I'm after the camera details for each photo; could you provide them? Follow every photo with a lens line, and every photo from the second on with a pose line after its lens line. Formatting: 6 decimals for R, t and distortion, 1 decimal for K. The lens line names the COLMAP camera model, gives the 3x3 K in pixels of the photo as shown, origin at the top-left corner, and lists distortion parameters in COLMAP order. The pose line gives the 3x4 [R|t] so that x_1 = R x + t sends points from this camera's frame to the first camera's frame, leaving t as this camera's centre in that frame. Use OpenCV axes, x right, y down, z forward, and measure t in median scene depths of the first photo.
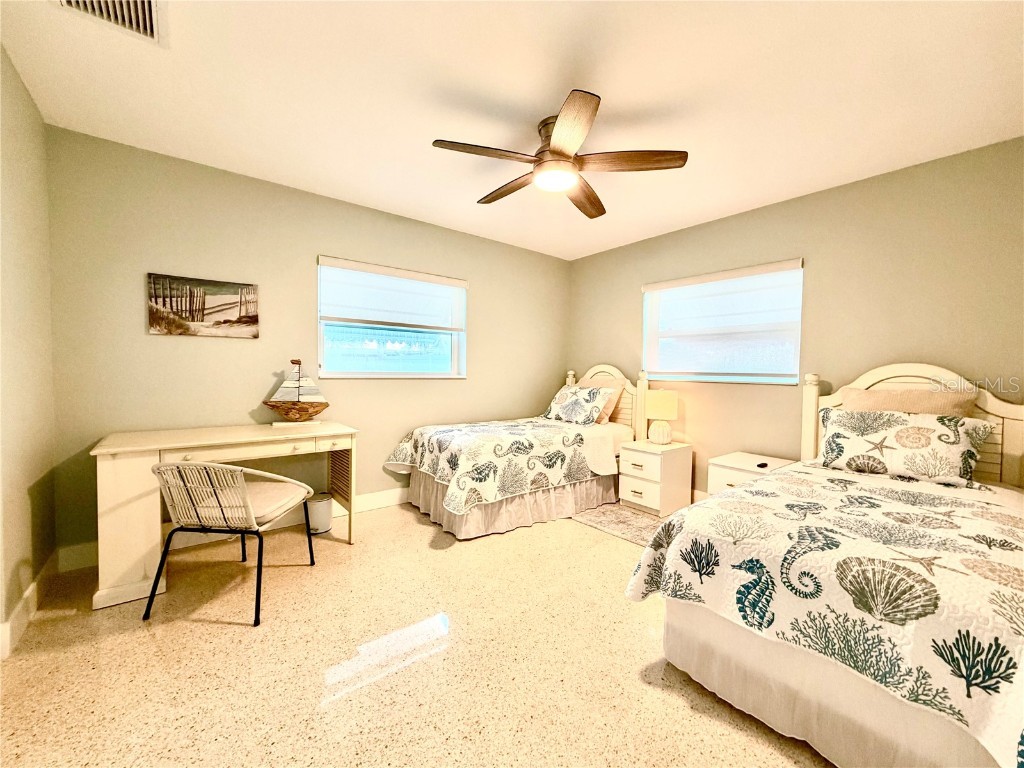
lens RADIAL K [[408.1, 0, 510.3], [0, 408.1, 385.1], [0, 0, 1]] dist [0.000013, 0.000322]
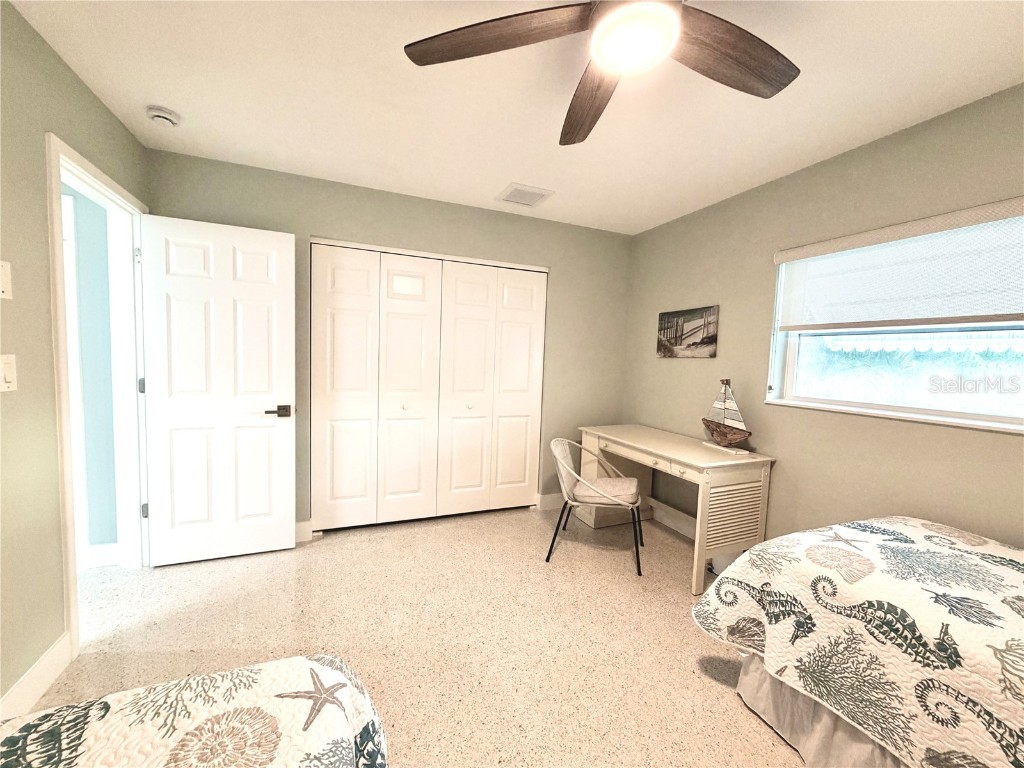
lens RADIAL K [[408.1, 0, 510.3], [0, 408.1, 385.1], [0, 0, 1]] dist [0.000013, 0.000322]
pose [[-0.272196, 0.041006, -0.961368, 0.534117], [-0.071690, 0.995451, 0.062758, -0.077288], [0.959567, 0.086003, -0.268018, 0.833811]]
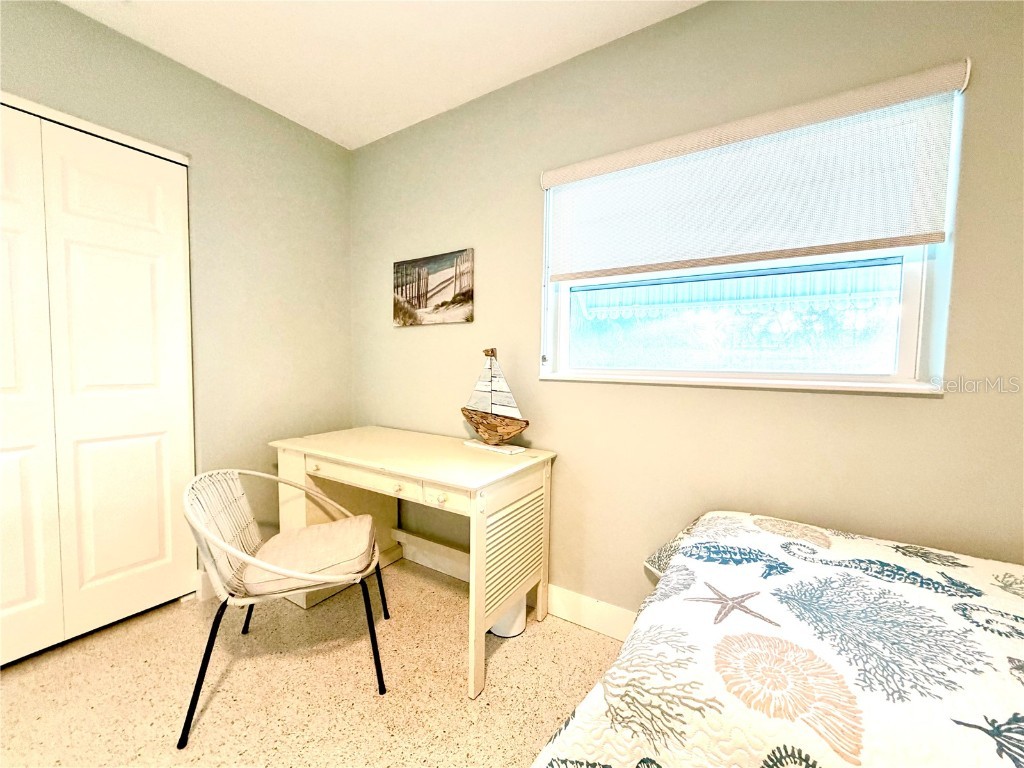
lens RADIAL K [[408.1, 0, 510.3], [0, 408.1, 385.1], [0, 0, 1]] dist [0.000013, 0.000322]
pose [[0.323795, 0.043451, -0.945129, 0.104971], [-0.041746, 0.998628, 0.031608, -0.028596], [0.945206, 0.029221, 0.325165, 0.878236]]
